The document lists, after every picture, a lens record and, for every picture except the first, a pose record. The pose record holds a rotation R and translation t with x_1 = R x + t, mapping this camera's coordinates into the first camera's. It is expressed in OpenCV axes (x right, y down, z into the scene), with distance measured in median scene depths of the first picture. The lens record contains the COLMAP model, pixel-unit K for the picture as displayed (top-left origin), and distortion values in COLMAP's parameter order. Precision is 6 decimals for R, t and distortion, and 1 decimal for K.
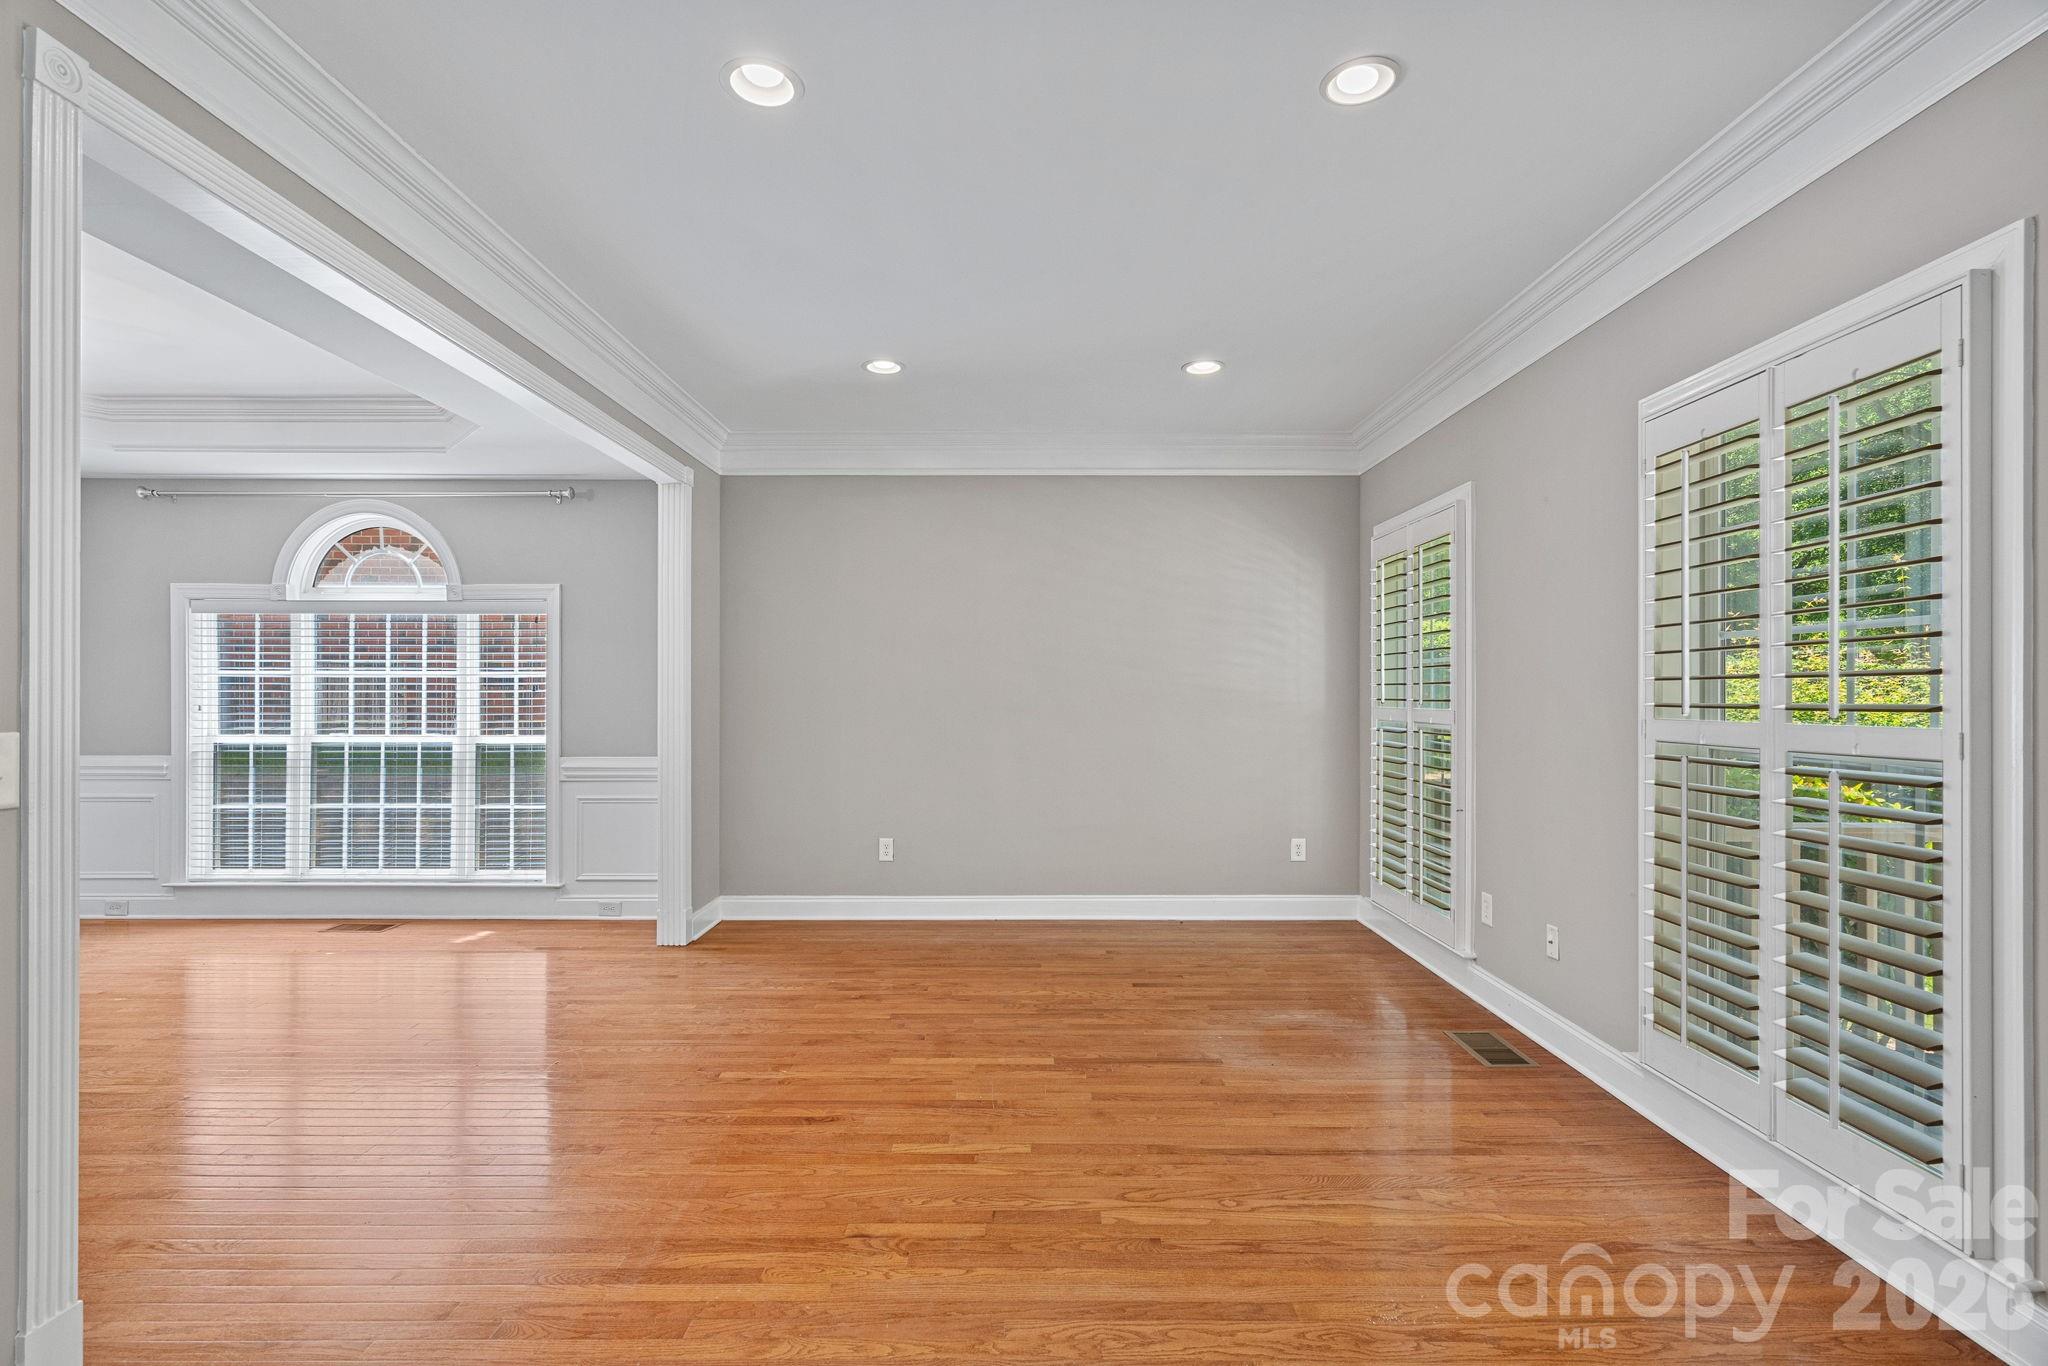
lens RADIAL K [[955.2, 0, 1024.0], [0, 955.2, 683.0], [0, 0, 1]] dist [-0.000939, -0.000068]
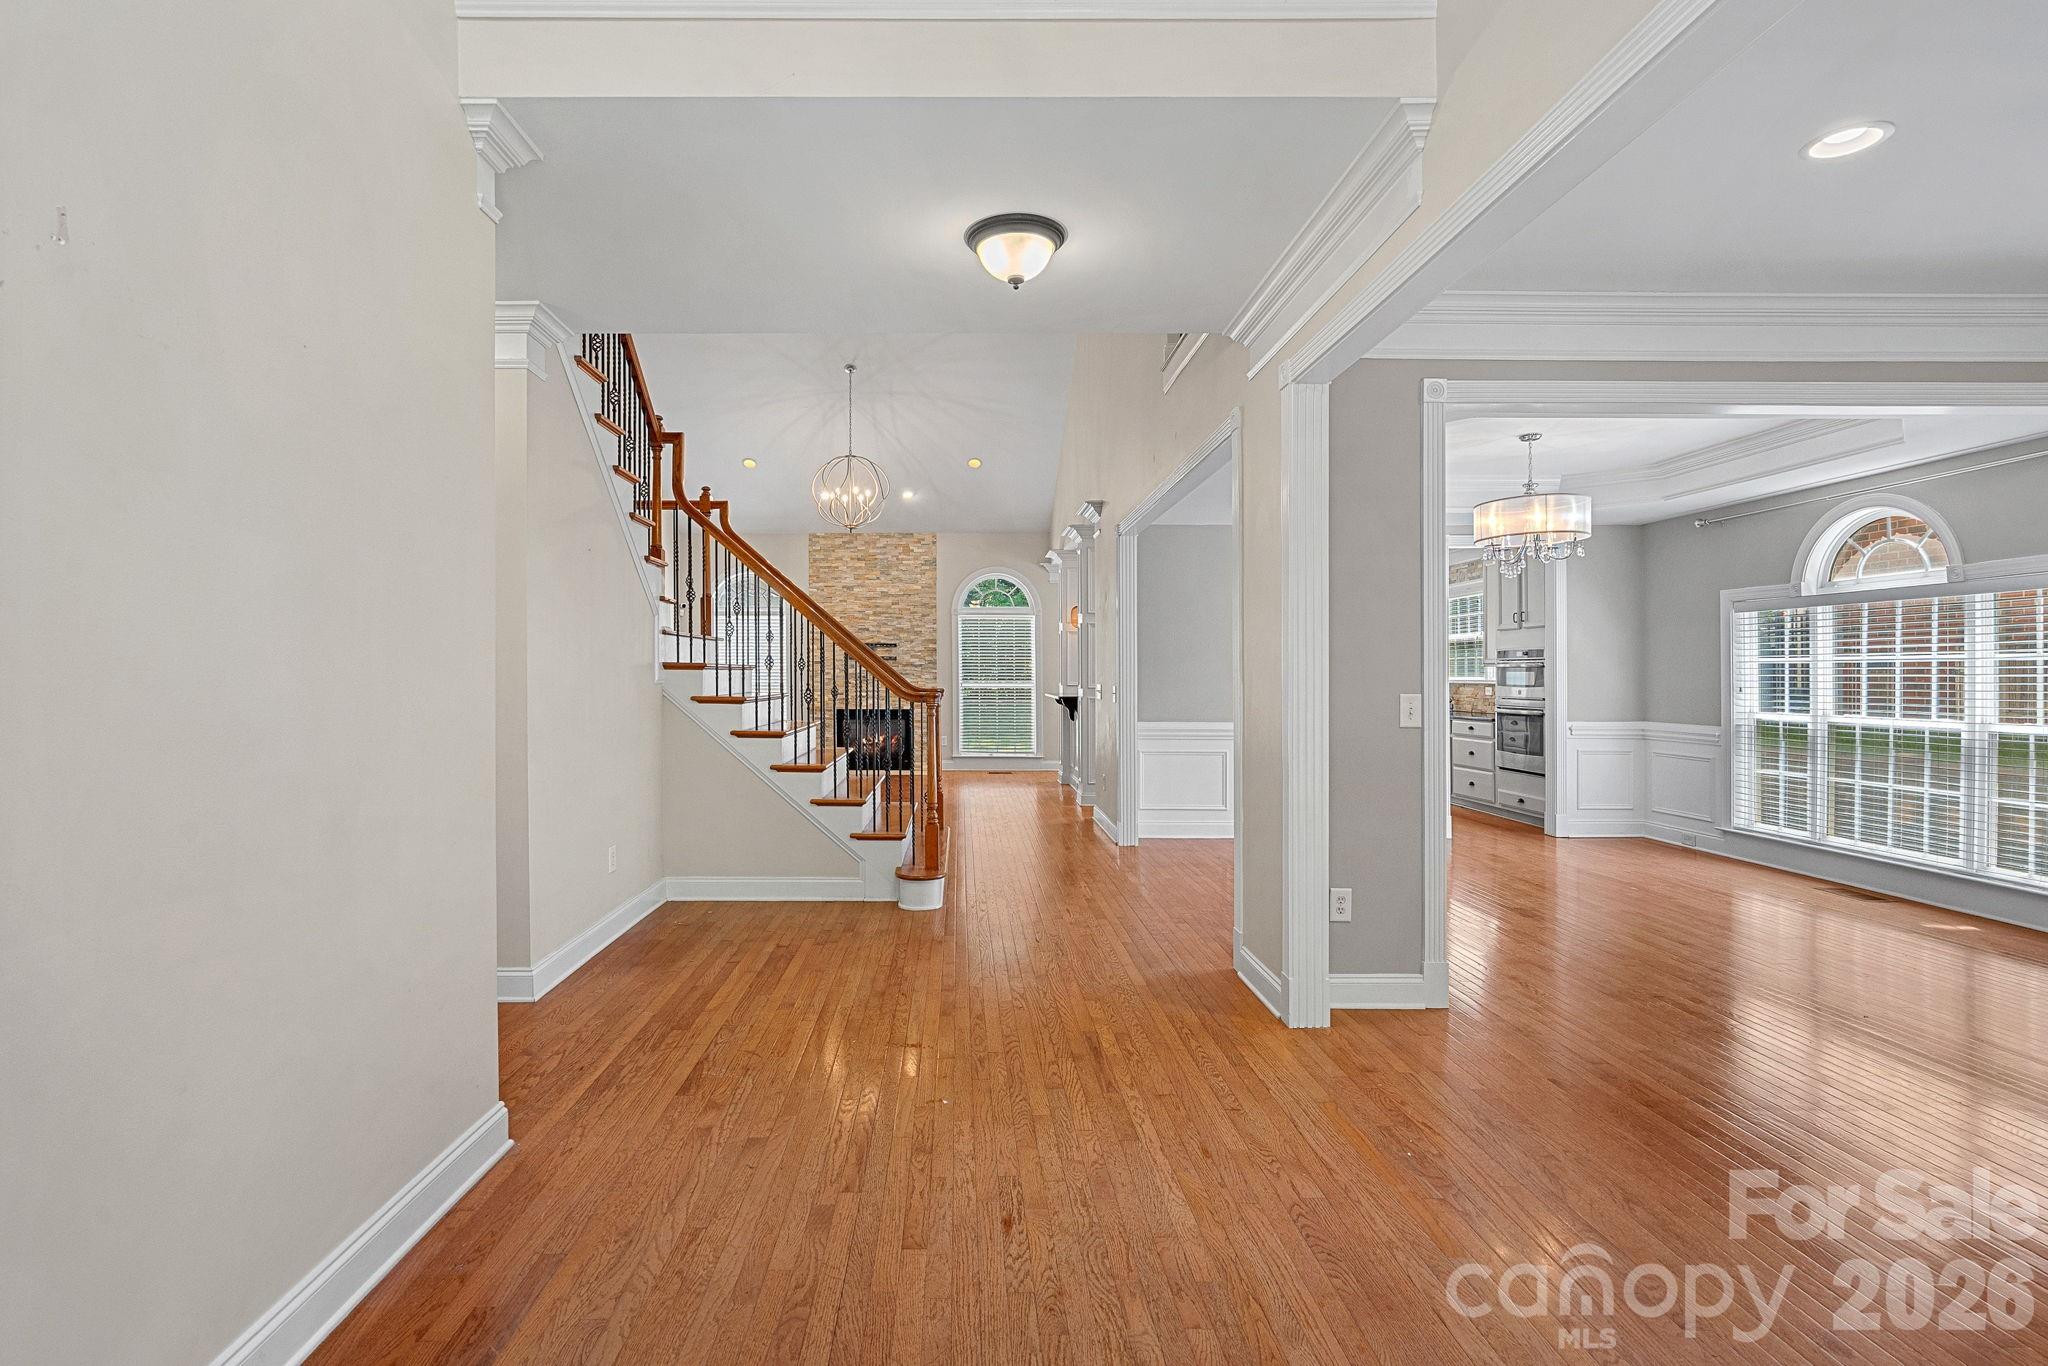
lens RADIAL K [[955.2, 0, 1024.0], [0, 955.2, 683.0], [0, 0, 1]] dist [-0.000939, -0.000068]
pose [[0.059716, 0.005788, -0.998199, 0.301750], [0.010143, 0.999928, 0.006404, 0.000680], [0.998164, -0.010507, 0.059653, 0.002884]]
